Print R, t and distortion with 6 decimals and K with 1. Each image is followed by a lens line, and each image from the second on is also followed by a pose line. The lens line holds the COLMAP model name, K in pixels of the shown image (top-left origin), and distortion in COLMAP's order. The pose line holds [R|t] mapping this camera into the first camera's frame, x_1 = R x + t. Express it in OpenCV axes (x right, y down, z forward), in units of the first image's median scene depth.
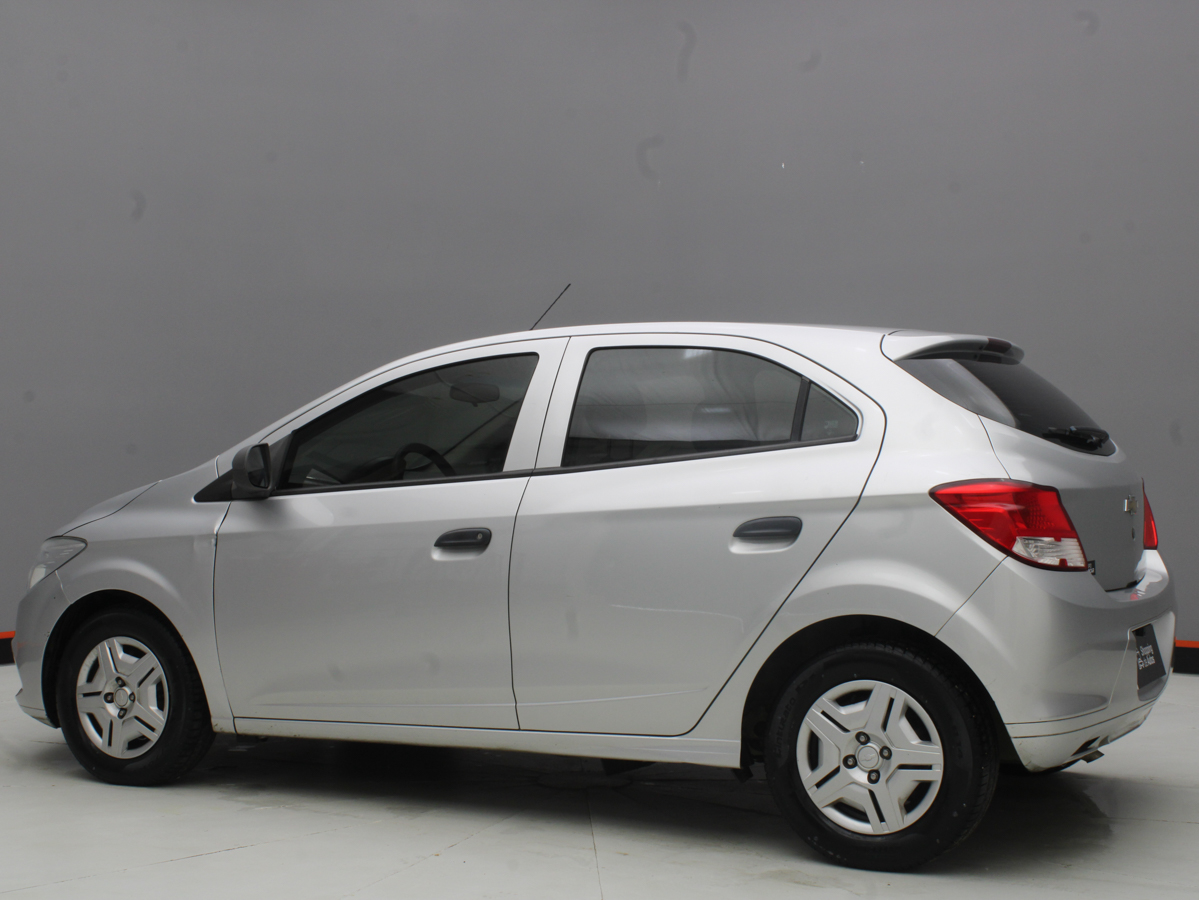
lens RADIAL K [[1749.4, 0, 607.5], [0, 1749.4, 442.0], [0, 0, 1]] dist [-0.048162, 0.000000]
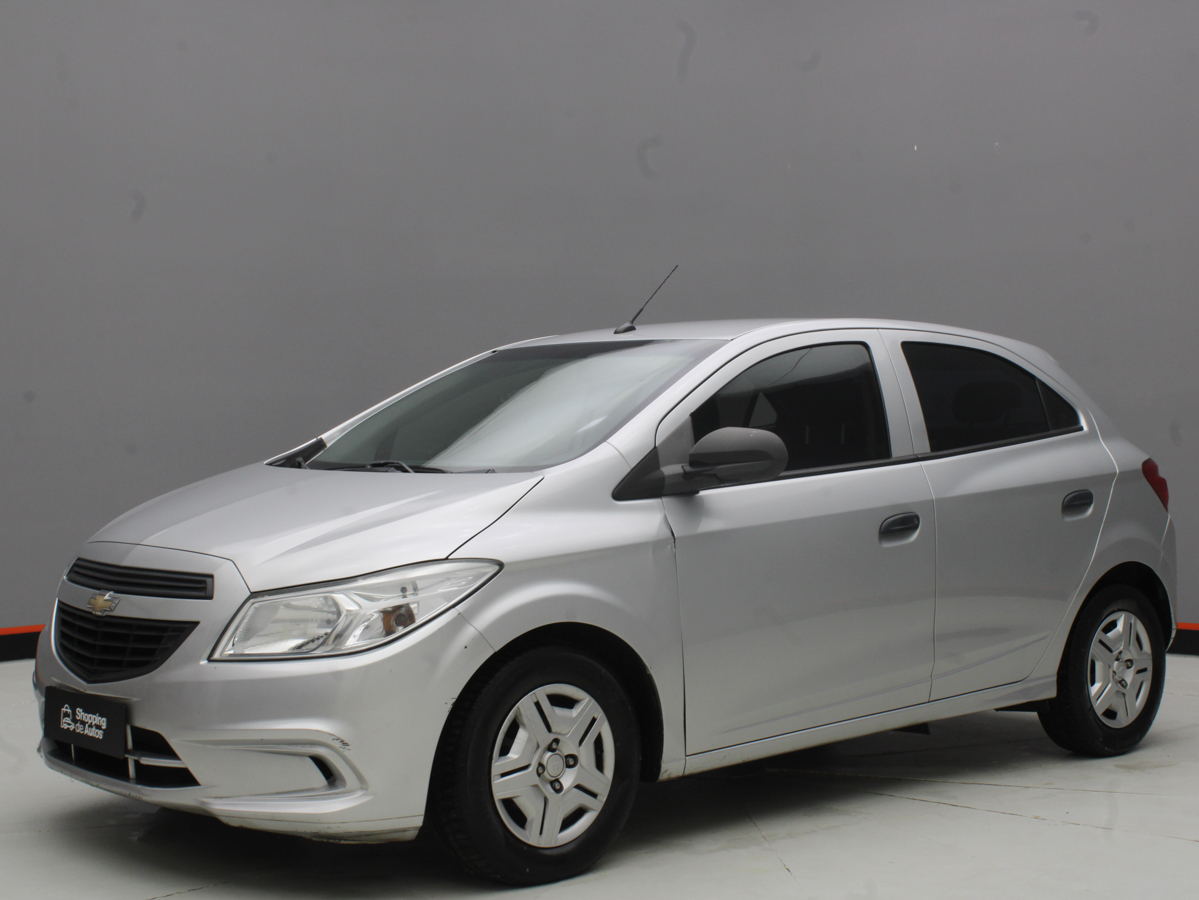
lens RADIAL K [[1749.4, 0, 587.5], [0, 1749.4, 460.0], [0, 0, 1]] dist [-0.048162, 0.000000]
pose [[0.361743, -0.006457, 0.932256, -1.093940], [0.000248, 0.999977, 0.006829, 0.011515], [-0.932278, -0.002239, 0.361736, 0.804524]]
